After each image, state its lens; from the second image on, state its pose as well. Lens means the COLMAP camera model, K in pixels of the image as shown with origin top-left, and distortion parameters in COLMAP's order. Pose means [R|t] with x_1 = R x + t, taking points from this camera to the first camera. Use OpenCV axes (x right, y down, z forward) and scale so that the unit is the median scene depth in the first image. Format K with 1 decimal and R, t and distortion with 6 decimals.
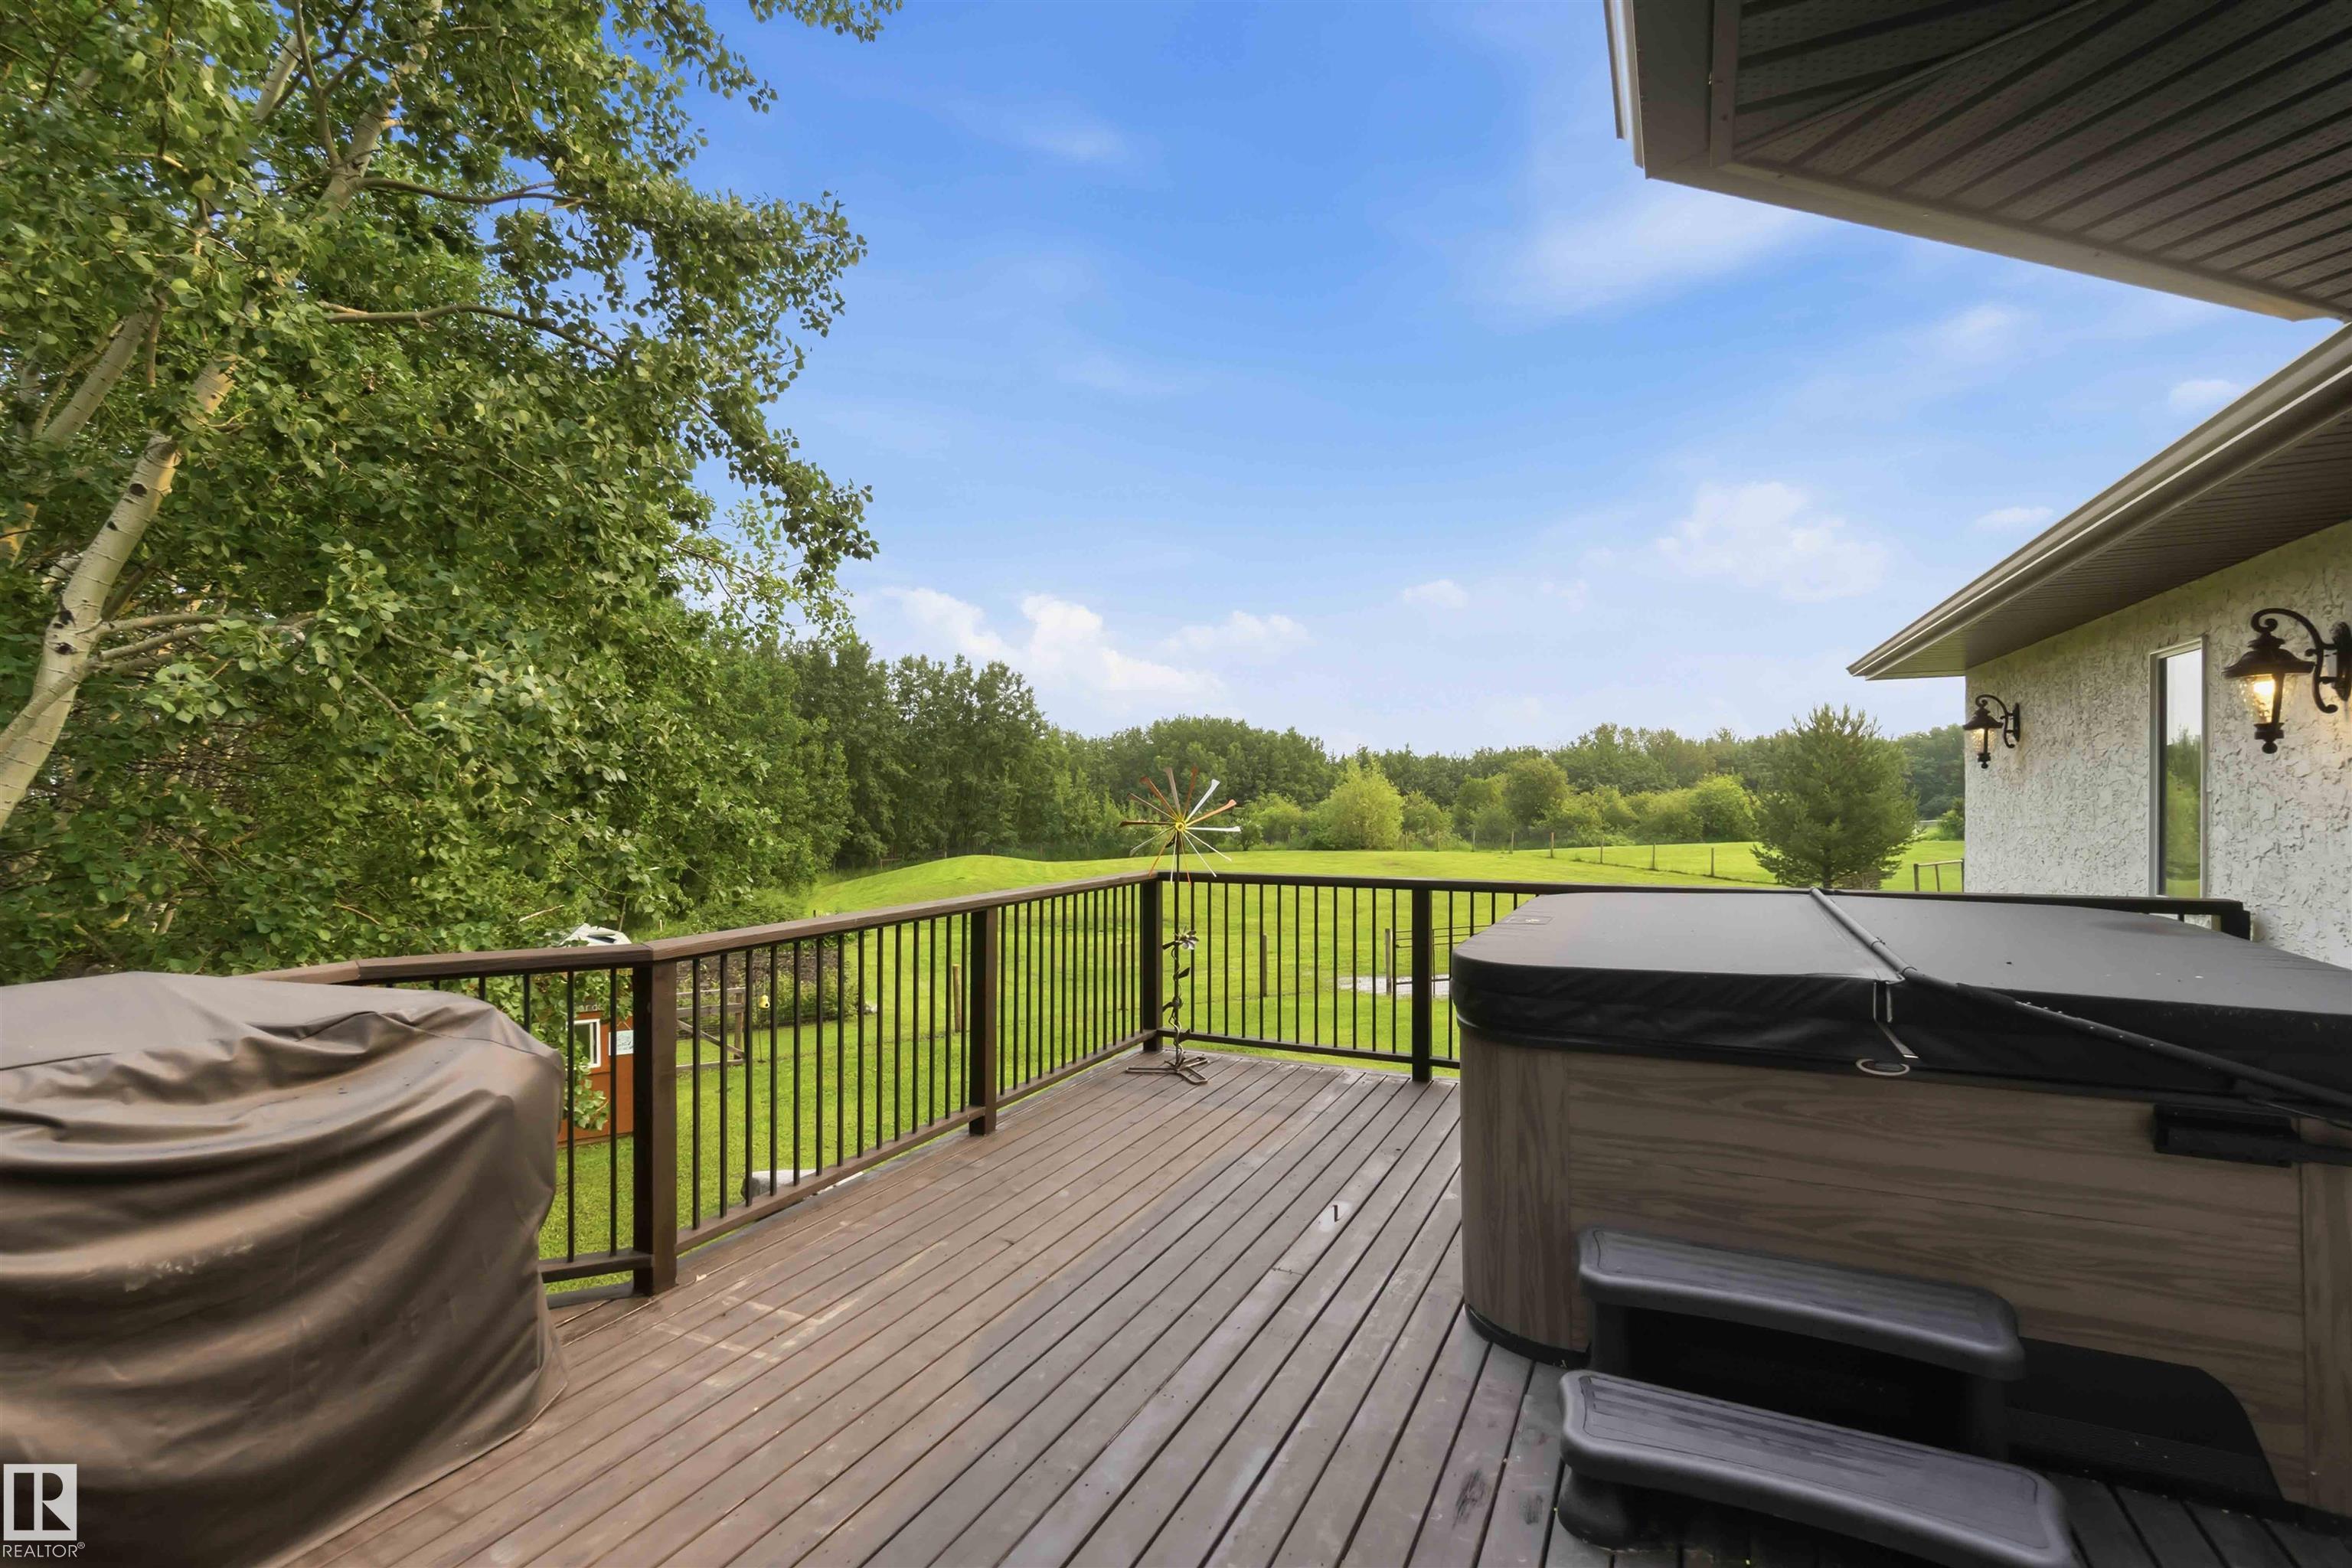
lens RADIAL K [[1043.5, 0, 1169.2], [0, 1043.5, 785.0], [0, 0, 1]] dist [-0.003091, 0.002040]
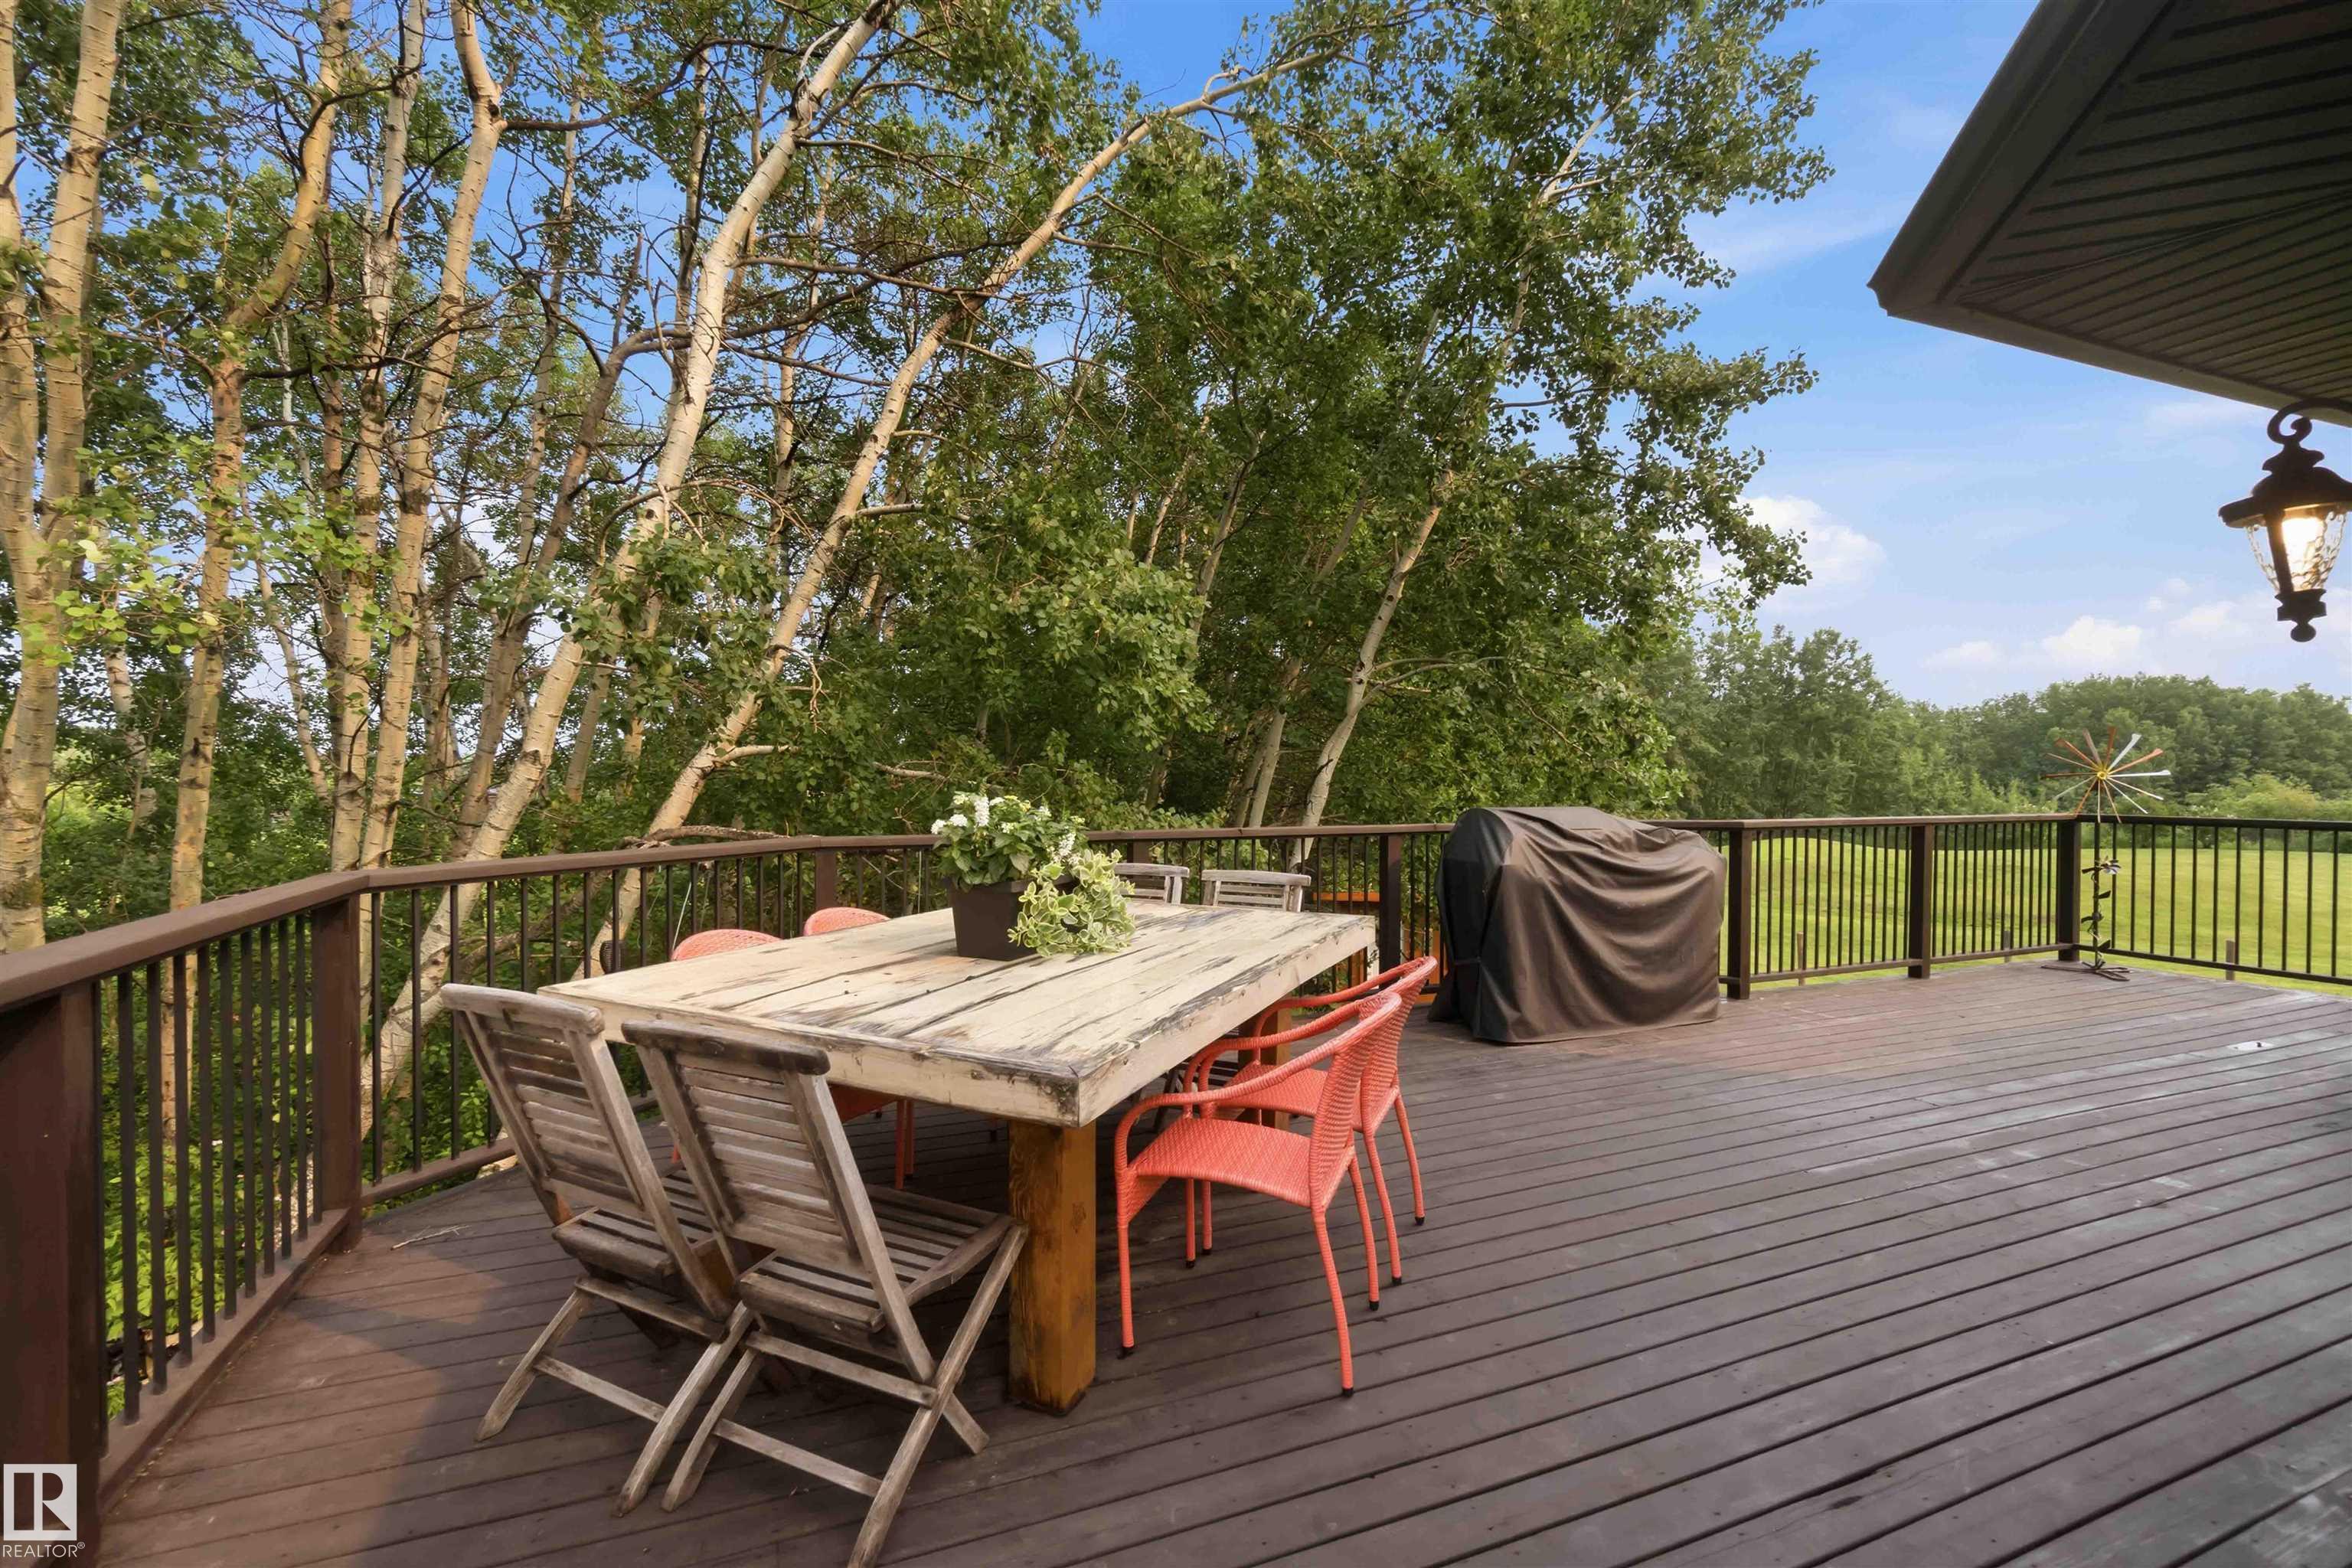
lens RADIAL K [[1043.5, 0, 1160.9], [0, 1043.5, 782.8], [0, 0, 1]] dist [-0.003091, 0.002040]
pose [[0.753278, 0.010353, -0.657621, -0.015860], [-0.000284, 0.999881, 0.015416, 0.027283], [0.657703, -0.011426, 0.753191, -0.612766]]
